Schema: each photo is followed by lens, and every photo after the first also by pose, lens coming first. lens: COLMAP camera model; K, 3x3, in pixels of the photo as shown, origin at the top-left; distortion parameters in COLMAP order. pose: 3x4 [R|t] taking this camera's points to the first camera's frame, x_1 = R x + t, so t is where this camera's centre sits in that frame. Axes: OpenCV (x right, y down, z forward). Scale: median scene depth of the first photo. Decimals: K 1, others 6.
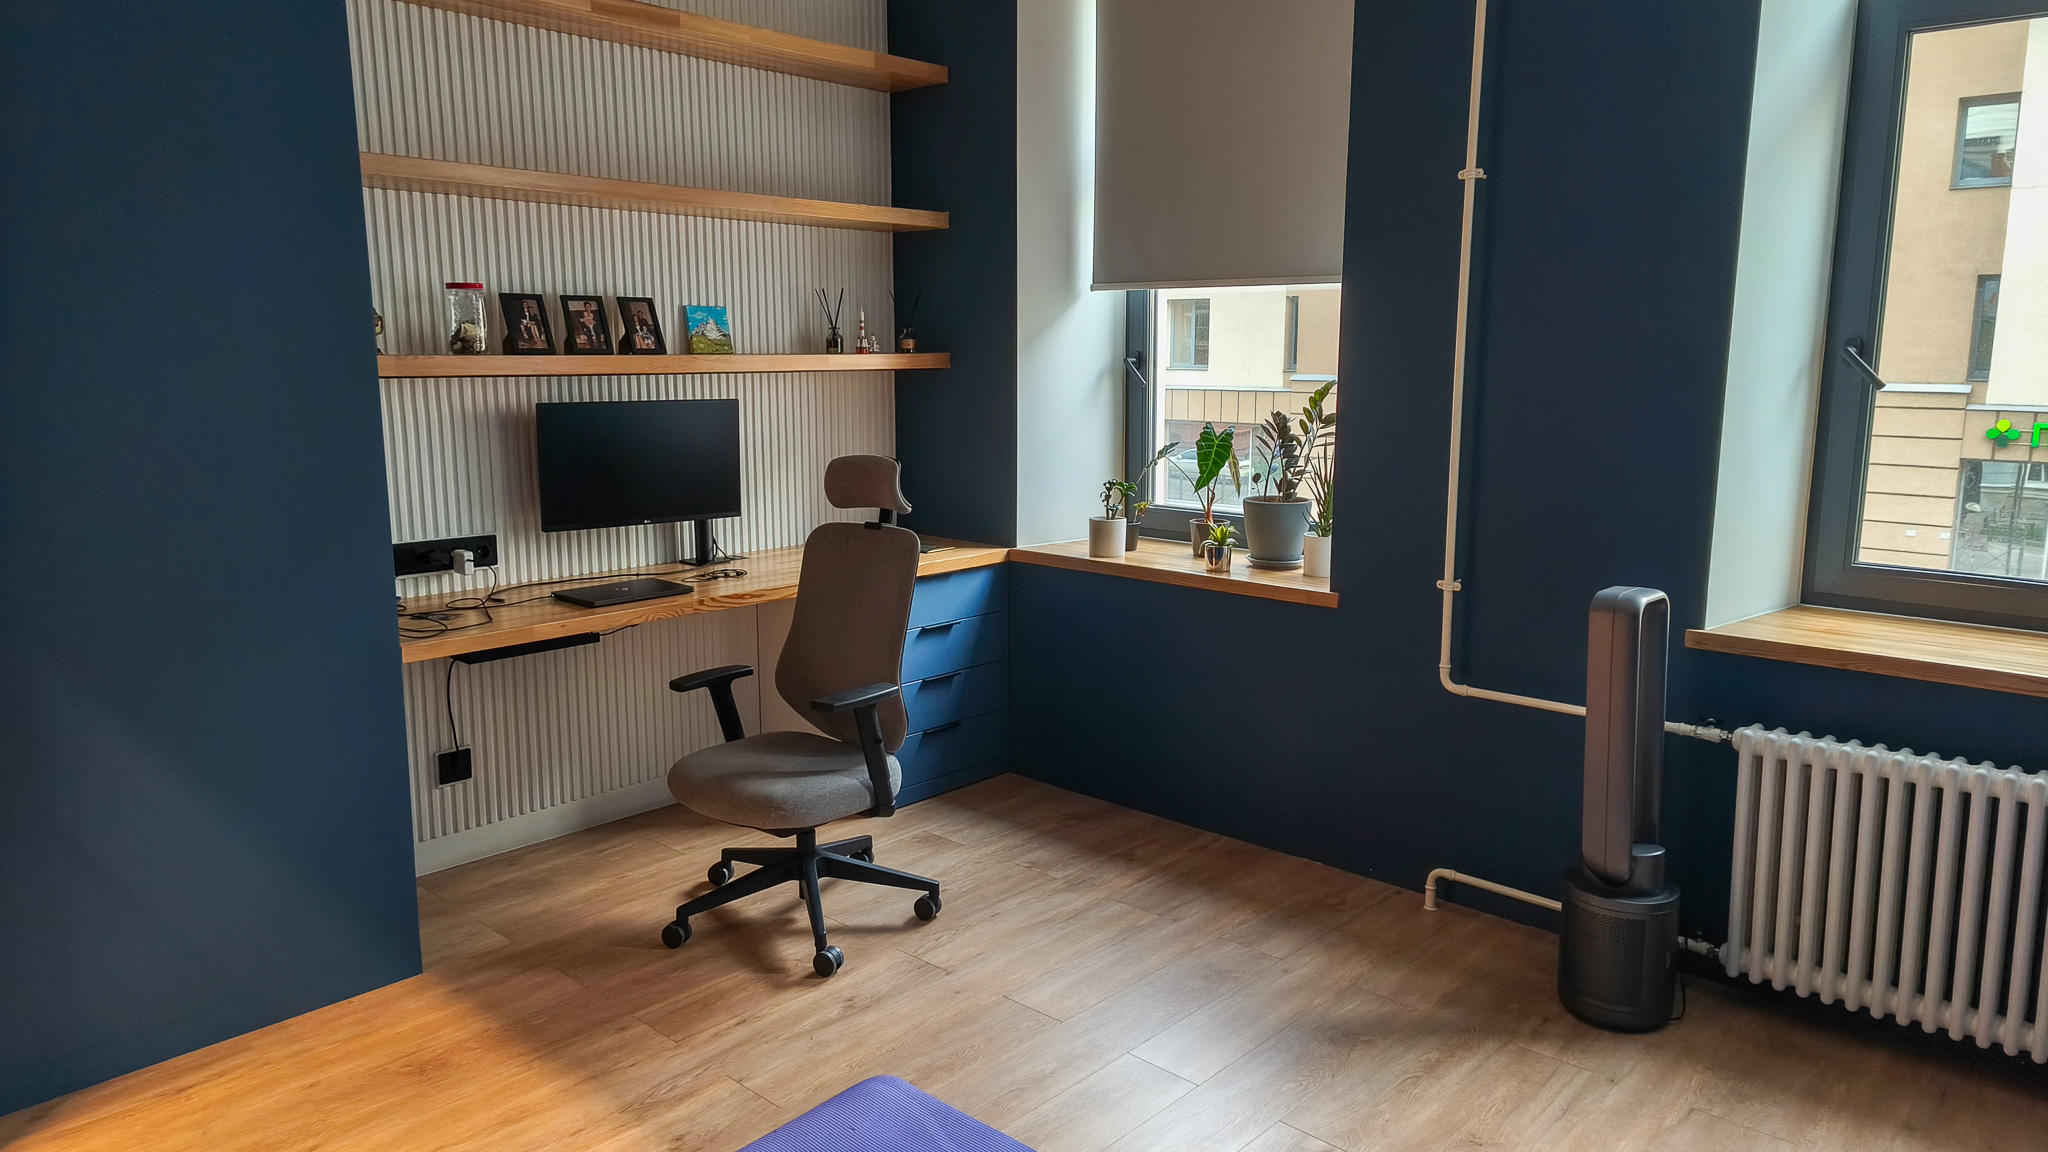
lens RADIAL K [[1397.6, 0, 1023.0], [0, 1397.6, 581.8], [0, 0, 1]] dist [0.066307, -0.036759]
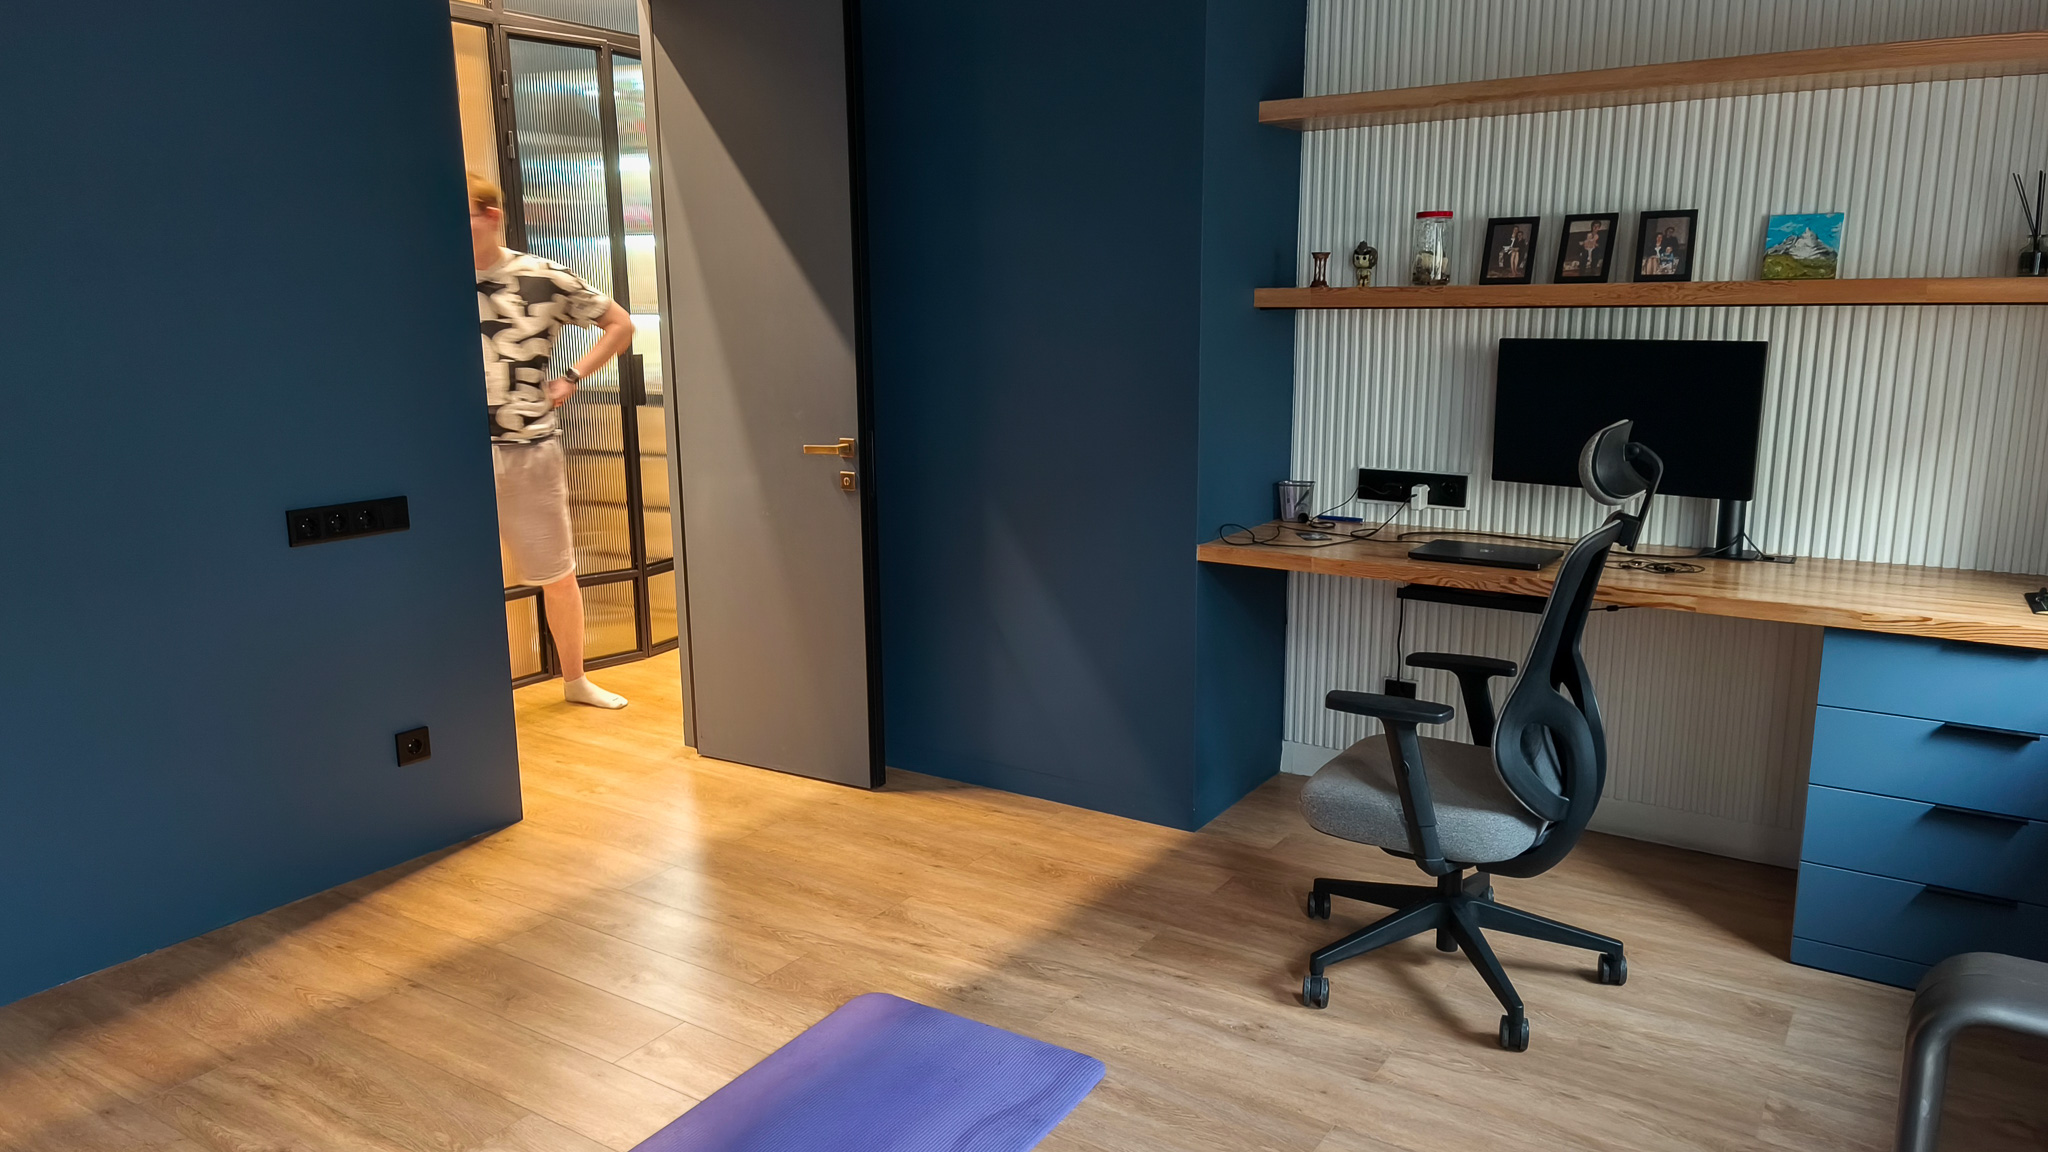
lens RADIAL K [[1397.6, 0, 957.4], [0, 1397.6, 591.9], [0, 0, 1]] dist [0.066307, -0.036759]
pose [[0.138823, 0.206836, -0.968477, 0.540138], [-0.158036, 0.970040, 0.184517, -0.081842], [0.977626, 0.127439, 0.167352, 0.529813]]
